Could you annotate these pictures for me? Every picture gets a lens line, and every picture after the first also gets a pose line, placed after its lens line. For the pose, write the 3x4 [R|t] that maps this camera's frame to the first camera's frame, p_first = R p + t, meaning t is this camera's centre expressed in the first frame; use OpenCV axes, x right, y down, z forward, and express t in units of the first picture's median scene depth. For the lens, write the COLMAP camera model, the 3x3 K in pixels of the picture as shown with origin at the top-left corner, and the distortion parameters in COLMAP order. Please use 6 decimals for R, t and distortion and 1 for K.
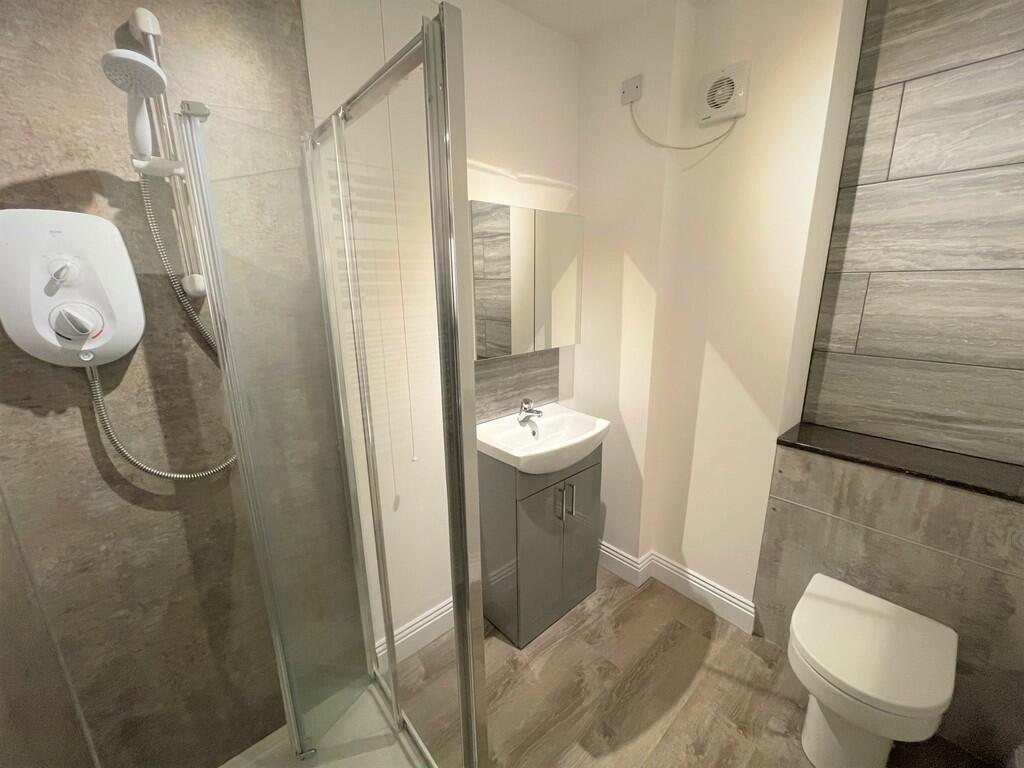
lens RADIAL K [[412.0, 0, 511.6], [0, 412.0, 382.6], [0, 0, 1]] dist [-0.001901, 0.000240]
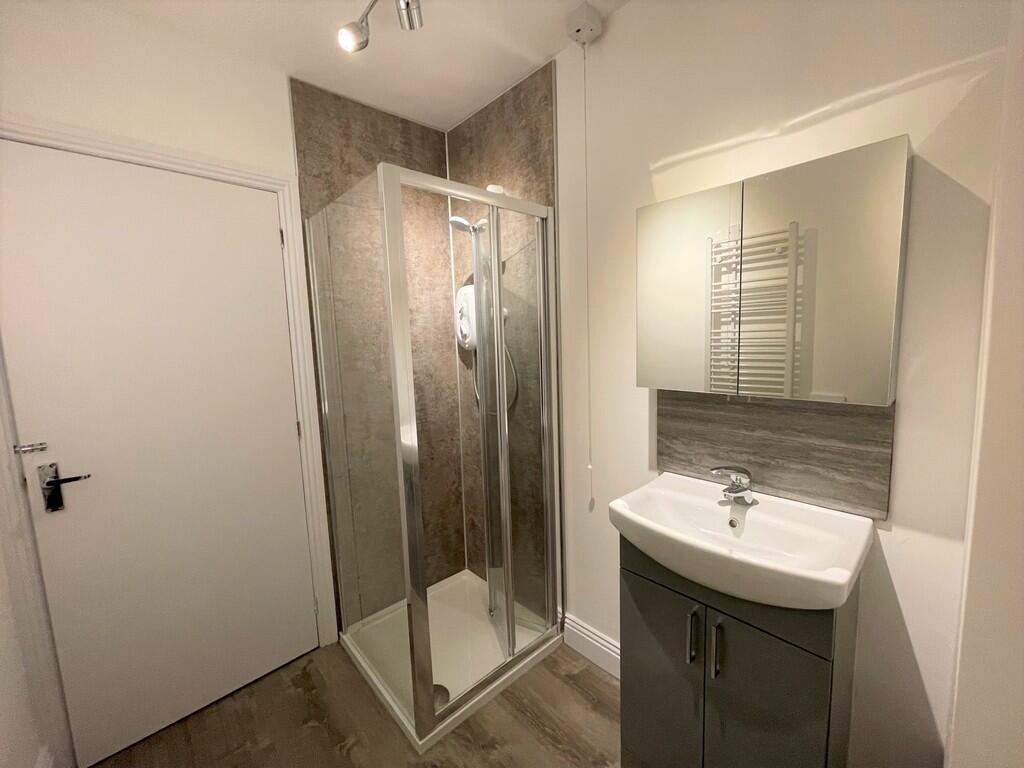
lens RADIAL K [[412.0, 0, 511.6], [0, 412.0, 382.6], [0, 0, 1]] dist [-0.001901, 0.000240]
pose [[0.013300, 0.127985, -0.991687, 0.677960], [-0.204066, 0.971249, 0.122610, -0.100531], [0.978867, 0.200739, 0.039035, 0.618025]]
